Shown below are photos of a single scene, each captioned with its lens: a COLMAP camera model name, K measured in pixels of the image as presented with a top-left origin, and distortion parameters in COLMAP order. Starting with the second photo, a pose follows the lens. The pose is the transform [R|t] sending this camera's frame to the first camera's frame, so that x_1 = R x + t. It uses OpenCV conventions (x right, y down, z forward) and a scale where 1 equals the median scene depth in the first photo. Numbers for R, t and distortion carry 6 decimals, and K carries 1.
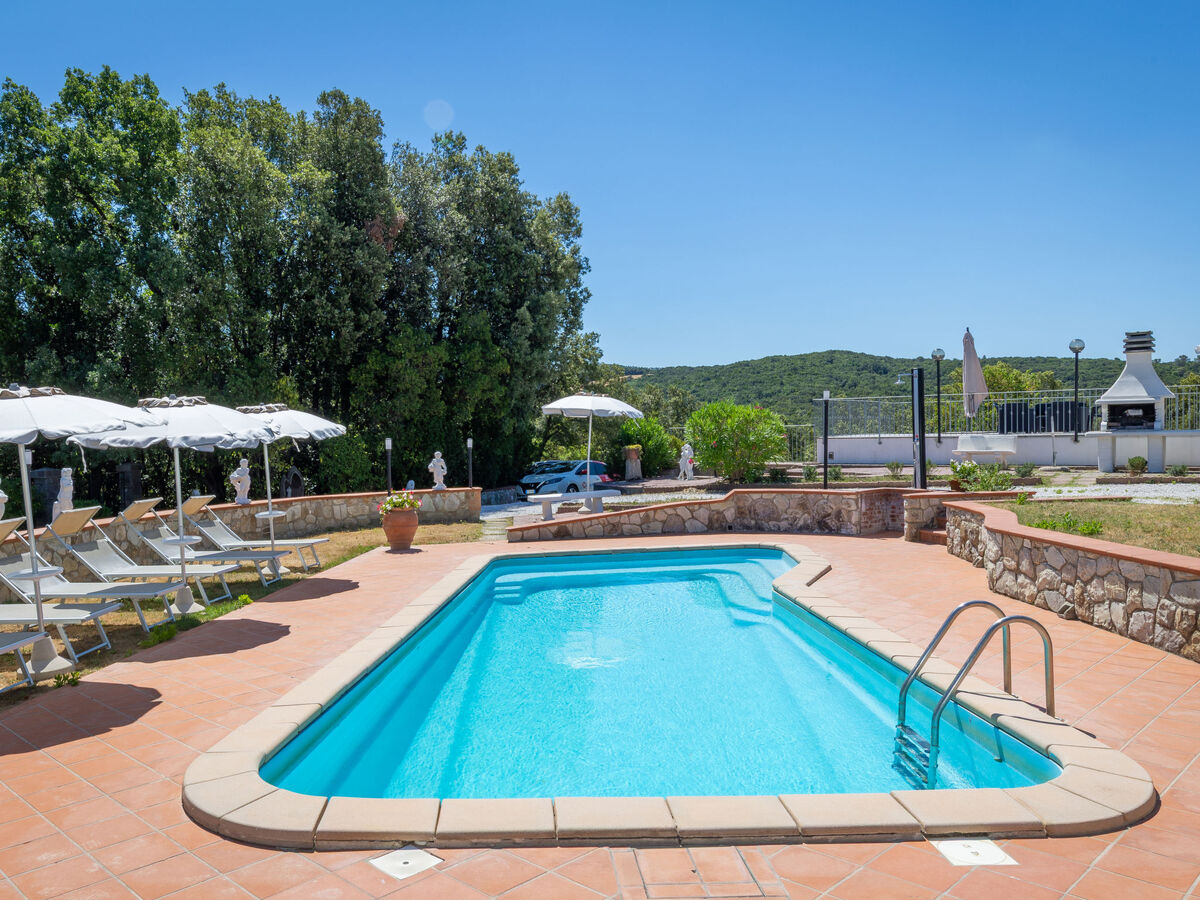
lens RADIAL K [[936.2, 0, 514.4], [0, 936.2, 451.3], [0, 0, 1]] dist [0.001476, 0.006716]
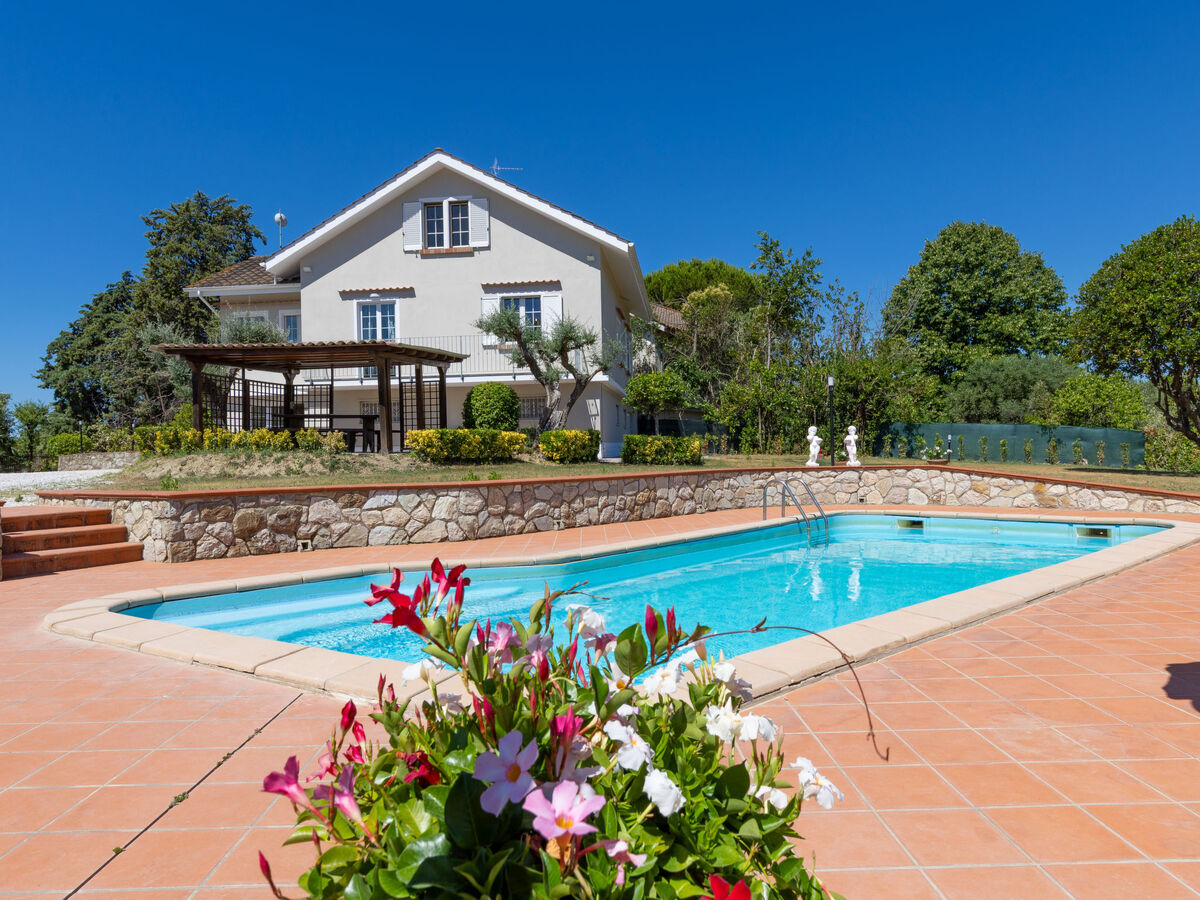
lens RADIAL K [[762.5, 0, 600.0], [0, 762.5, 450.0], [0, 0, 1]] dist [0.004823, 0.000696]
pose [[-0.734041, 0.033894, 0.678259, -0.153485], [0.044276, 0.999017, -0.002006, 0.029035], [-0.677660, 0.028558, -0.734820, 0.973760]]
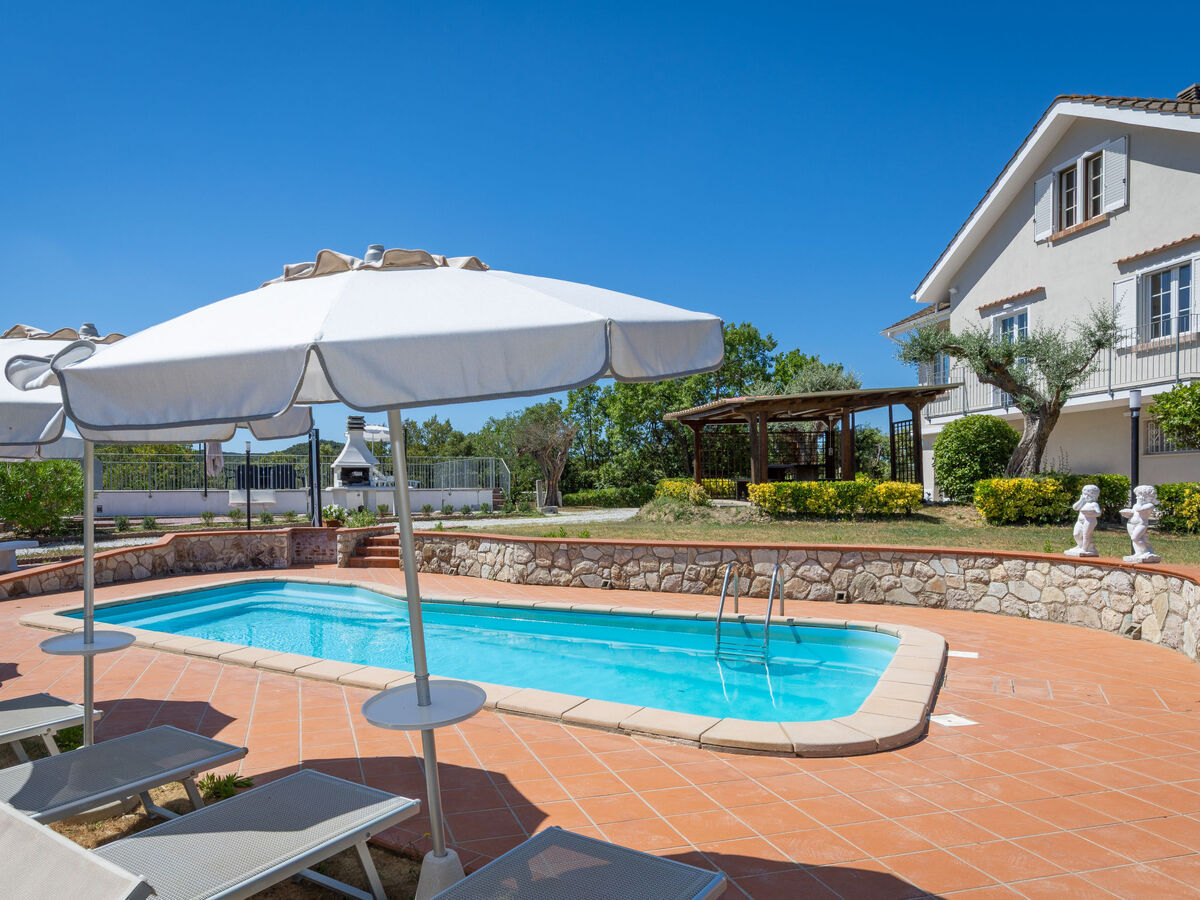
lens RADIAL K [[847.0, 0, 520.1], [0, 847.0, 499.5], [0, 0, 1]] dist [0.005325, -0.000672]
pose [[0.492016, 0.004486, 0.870574, -0.390653], [0.015416, 0.999785, -0.013865, 0.022420], [-0.870449, 0.020243, 0.491841, 0.217904]]
